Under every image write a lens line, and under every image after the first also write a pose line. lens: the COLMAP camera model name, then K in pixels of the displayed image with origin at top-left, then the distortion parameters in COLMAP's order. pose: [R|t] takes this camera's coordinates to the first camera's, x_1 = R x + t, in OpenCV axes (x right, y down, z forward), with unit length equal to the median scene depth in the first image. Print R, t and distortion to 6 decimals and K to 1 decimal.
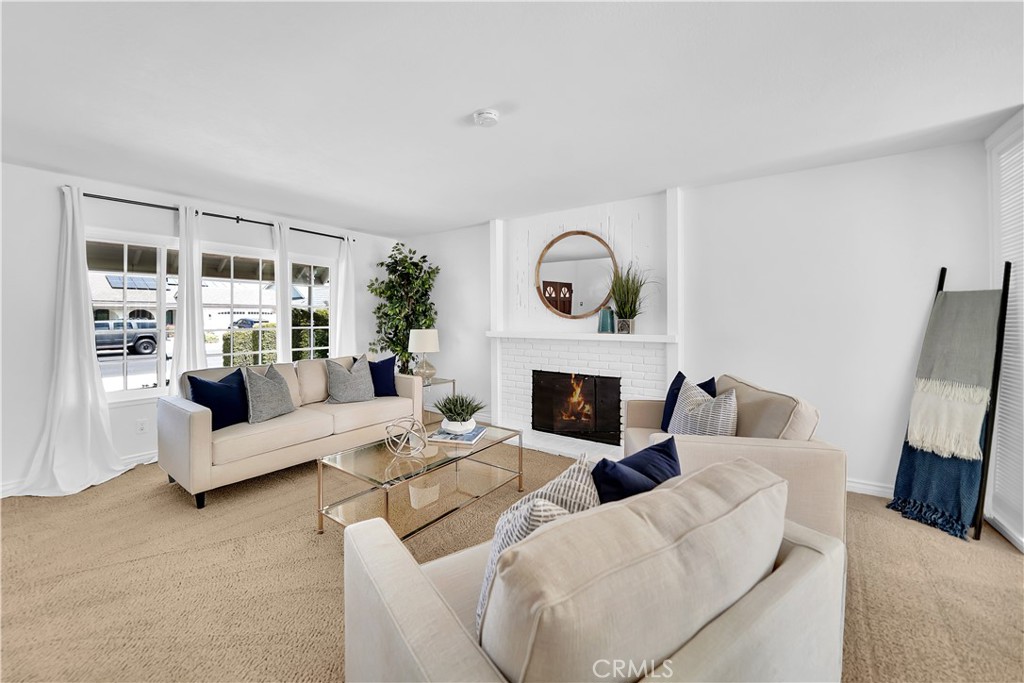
lens RADIAL K [[408.0, 0, 513.2], [0, 408.0, 323.6], [0, 0, 1]] dist [-0.026741, -0.000018]
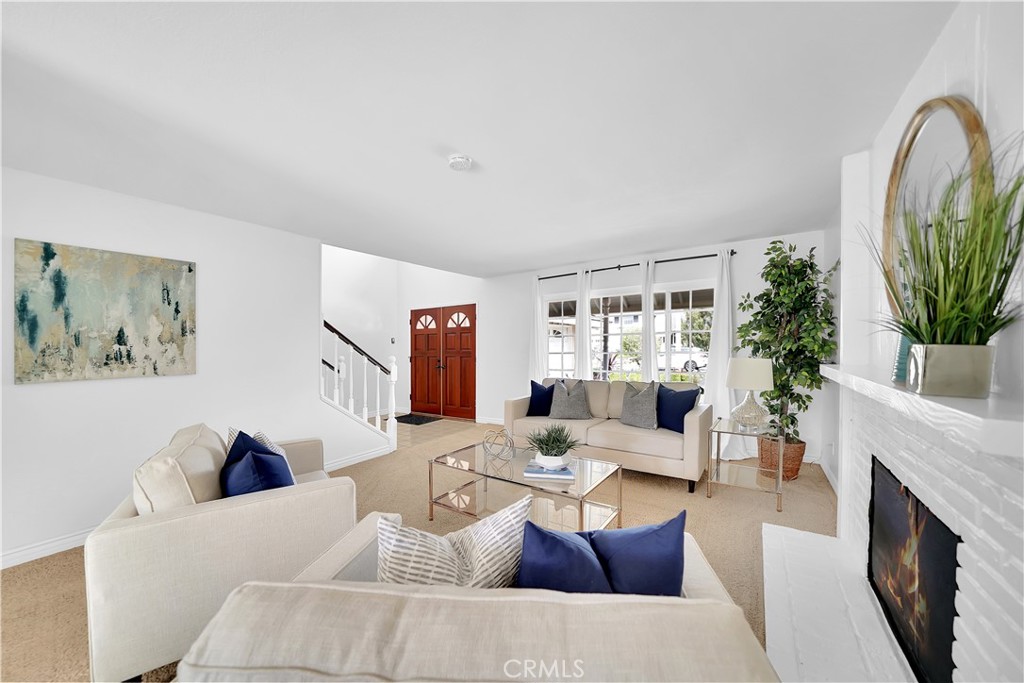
lens RADIAL K [[364.7, 0, 514.9], [0, 364.7, 347.2], [0, 0, 1]] dist [0.000203, 0.000000]
pose [[0.019513, 0.015133, -0.999695, 0.755730], [-0.000094, 0.999885, 0.015134, -0.030042], [0.999810, -0.000202, 0.019512, 0.985412]]
